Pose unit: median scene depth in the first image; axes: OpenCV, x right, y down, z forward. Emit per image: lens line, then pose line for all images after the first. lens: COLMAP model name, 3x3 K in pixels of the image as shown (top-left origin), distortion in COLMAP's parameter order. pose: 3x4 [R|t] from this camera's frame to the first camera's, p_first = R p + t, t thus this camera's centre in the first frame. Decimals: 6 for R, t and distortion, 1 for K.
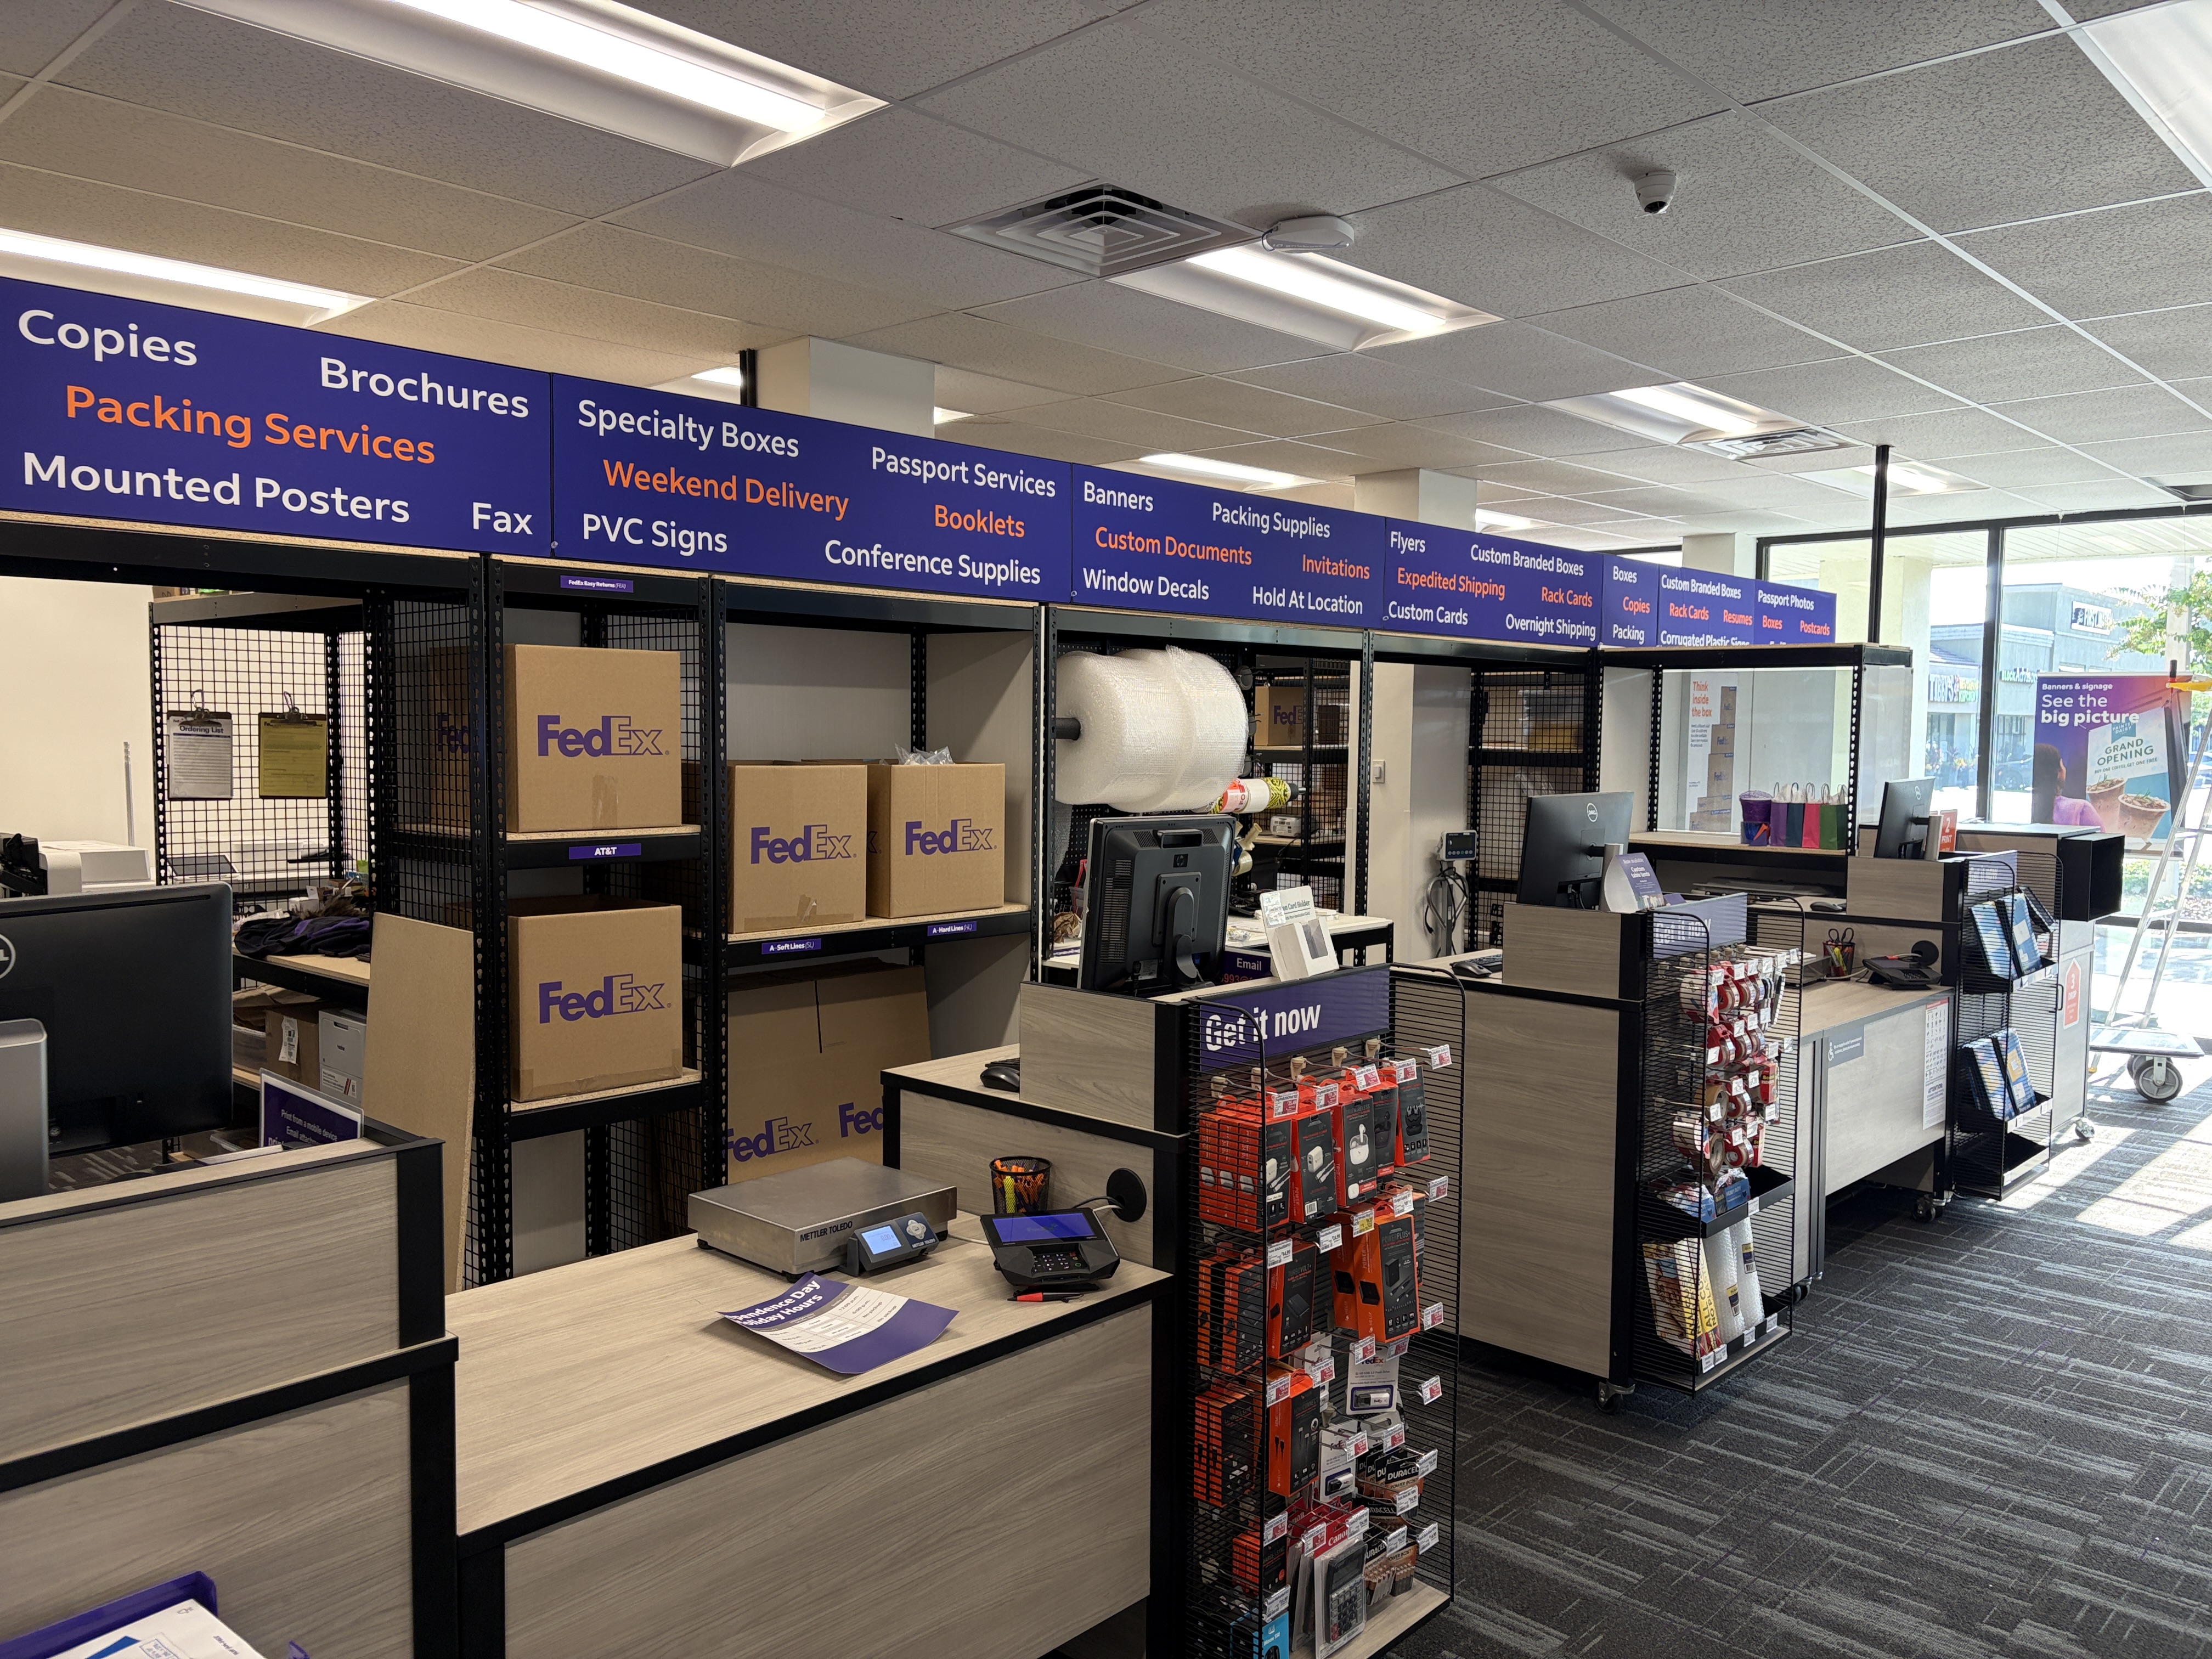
lens RADIAL K [[1664.0, 0, 1096.7], [0, 1664.0, 820.0], [0, 0, 1]] dist [0.007132, -0.002520]
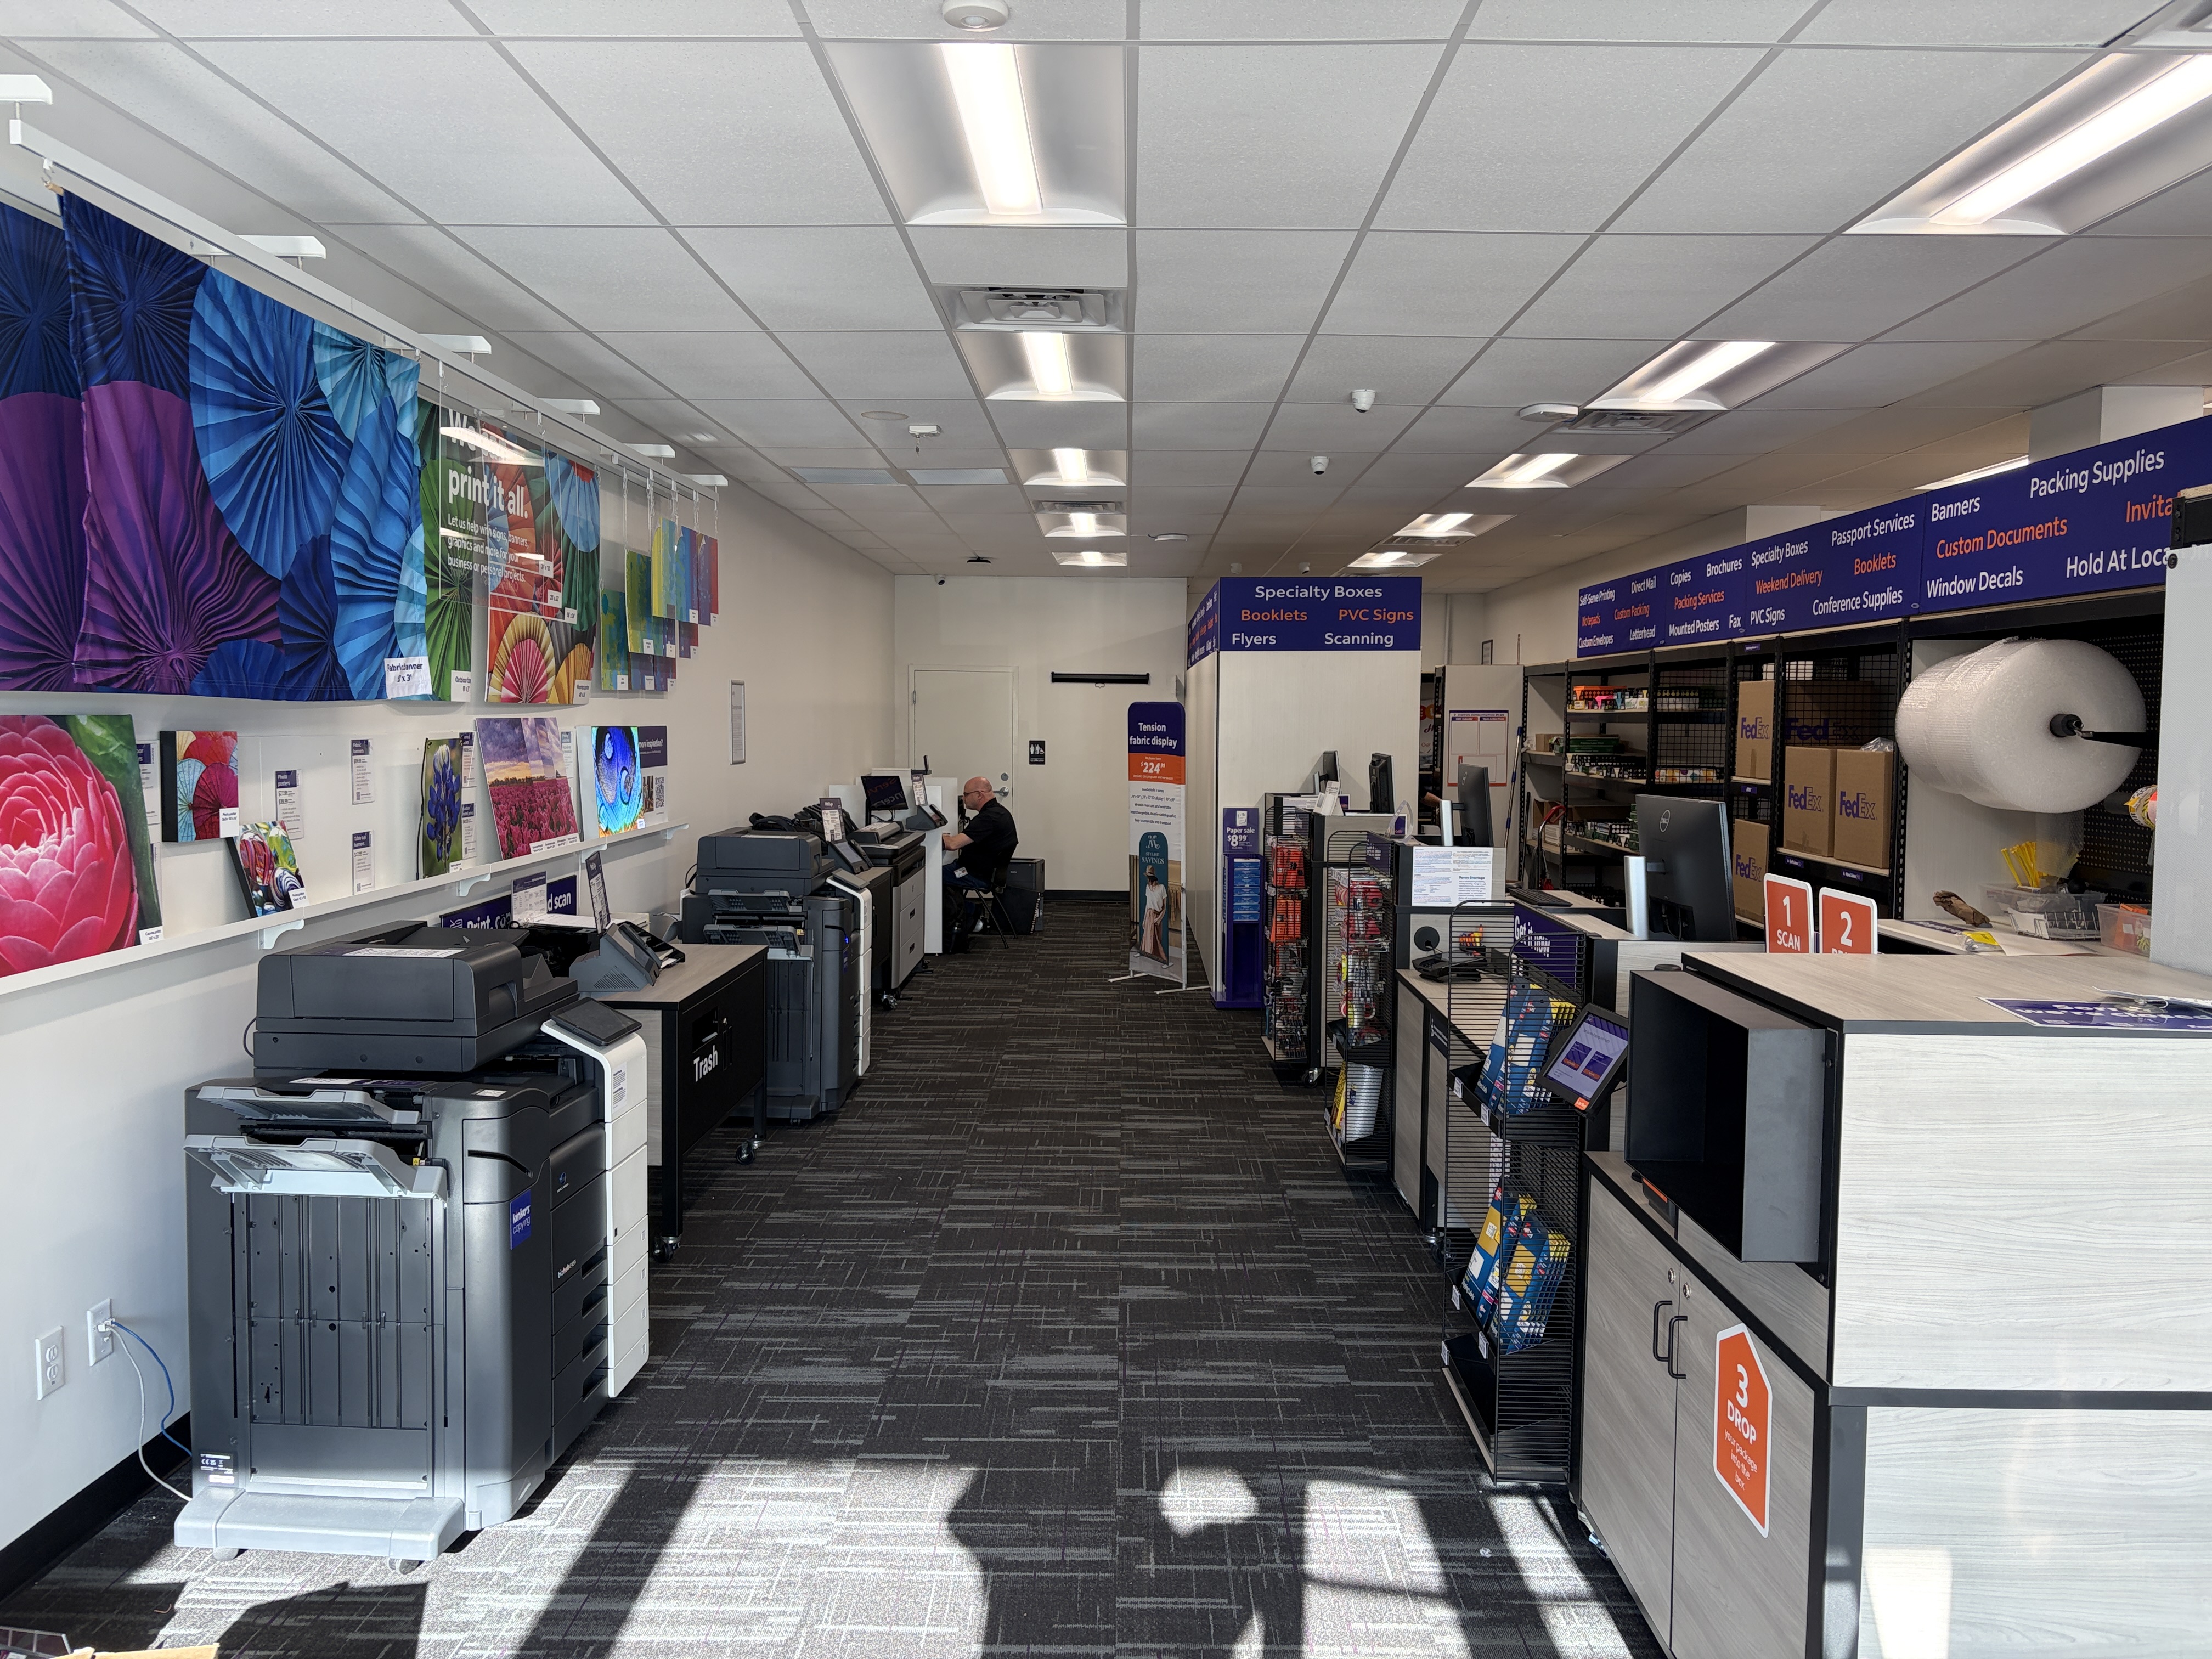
lens RADIAL K [[1664.0, 0, 1105.3], [0, 1664.0, 826.6], [0, 0, 1]] dist [0.007132, -0.002520]
pose [[-0.729755, 0.028069, -0.683132, 1.246689], [-0.054081, 0.993657, 0.098599, -0.071429], [0.681566, 0.108898, -0.723608, 1.541605]]
